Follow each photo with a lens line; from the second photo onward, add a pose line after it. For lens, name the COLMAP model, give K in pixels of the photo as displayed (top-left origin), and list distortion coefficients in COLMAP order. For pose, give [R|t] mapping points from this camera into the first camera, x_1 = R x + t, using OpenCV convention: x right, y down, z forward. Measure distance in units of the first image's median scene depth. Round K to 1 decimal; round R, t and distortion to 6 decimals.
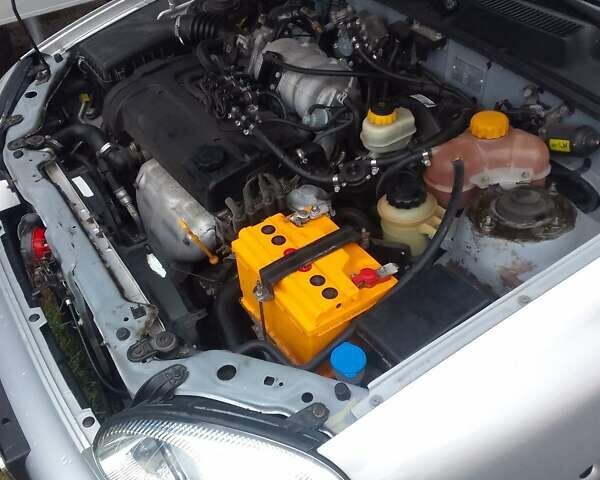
lens RADIAL K [[621.9, 0, 301.3], [0, 621.9, 232.7], [0, 0, 1]] dist [0.143638, -0.277850]
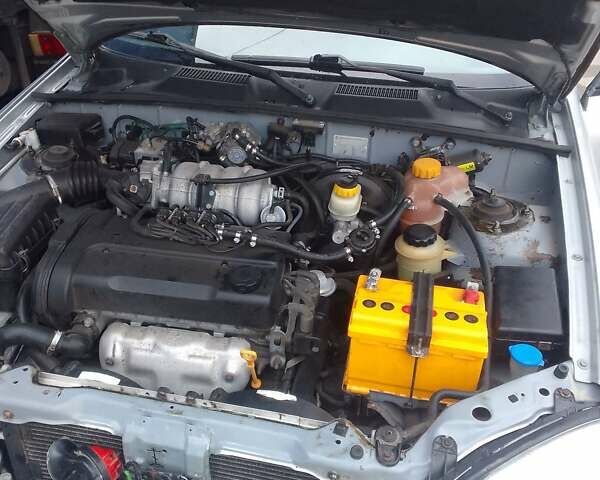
lens RADIAL K [[621.9, 0, 301.3], [0, 621.9, 232.7], [0, 0, 1]] dist [0.143638, -0.277850]
pose [[0.712444, -0.321440, 0.623778, -0.732061], [0.433510, 0.900614, -0.031035, -0.125661], [-0.551808, 0.292525, 0.780985, 0.188242]]
